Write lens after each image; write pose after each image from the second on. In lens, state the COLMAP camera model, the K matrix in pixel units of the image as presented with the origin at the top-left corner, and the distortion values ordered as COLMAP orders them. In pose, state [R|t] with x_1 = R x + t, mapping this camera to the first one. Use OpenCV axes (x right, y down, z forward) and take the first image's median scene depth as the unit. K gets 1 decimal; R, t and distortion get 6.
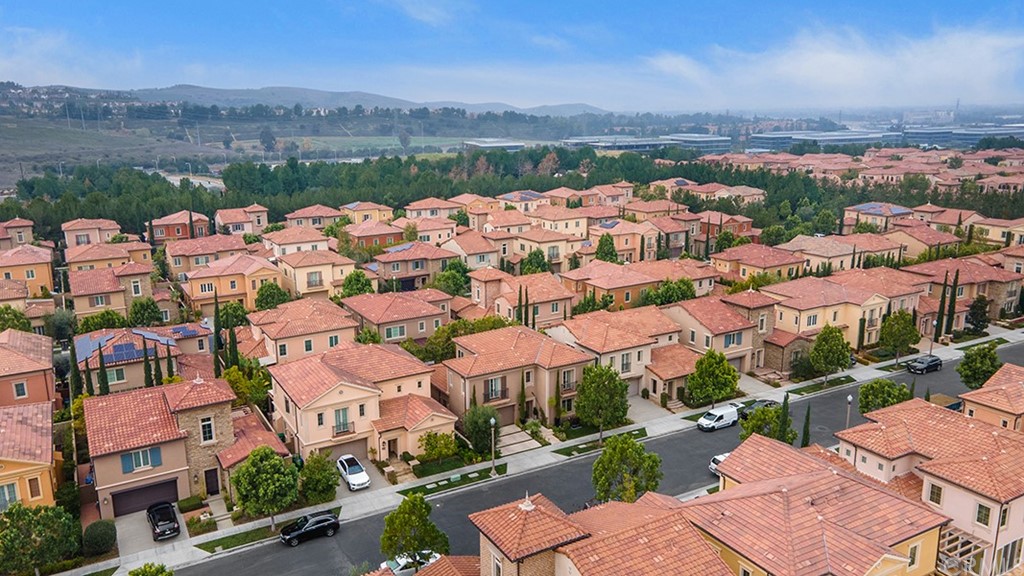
lens RADIAL K [[773.2, 0, 496.9], [0, 773.2, 284.7], [0, 0, 1]] dist [0.026625, 0.009691]
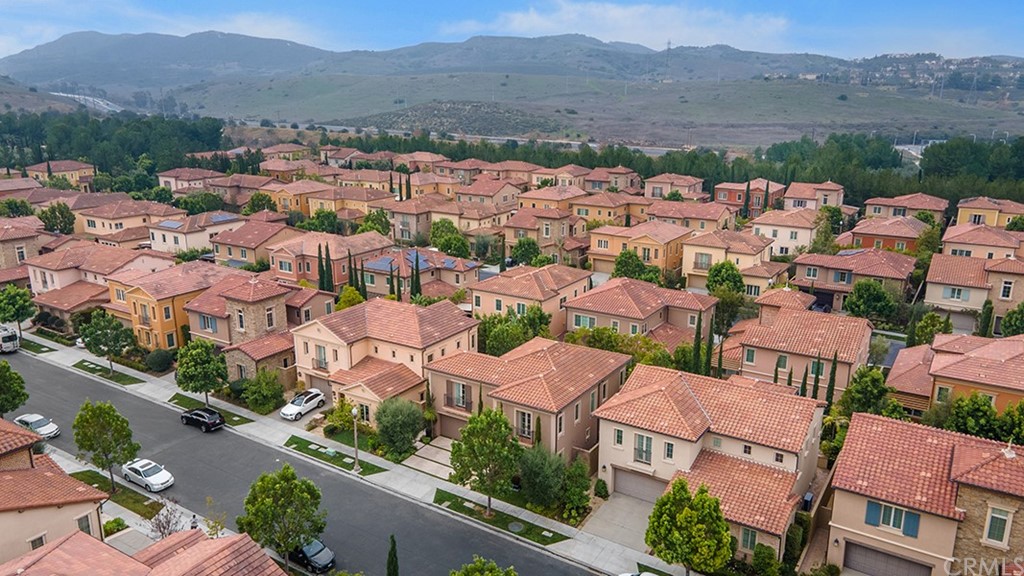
lens RADIAL K [[761.1, 0, 512.0], [0, 761.1, 288.0], [0, 0, 1]] dist [0.015696, 0.036884]
pose [[0.455961, 0.244824, -0.855664, 0.462007], [-0.209639, 0.963913, 0.164085, -0.082496], [0.864957, 0.104564, 0.490831, 0.415997]]
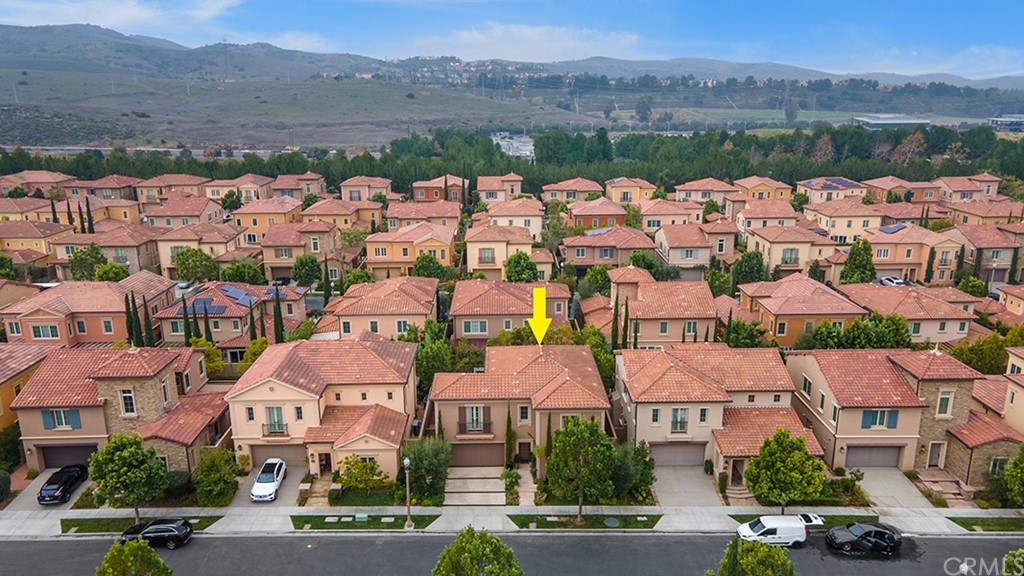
lens RADIAL K [[761.1, 0, 512.0], [0, 761.1, 288.0], [0, 0, 1]] dist [0.015696, 0.036884]
pose [[0.874426, 0.136338, -0.465608, 0.253160], [-0.116462, 0.990629, 0.071354, -0.041604], [0.470973, -0.008168, 0.882110, 0.207586]]
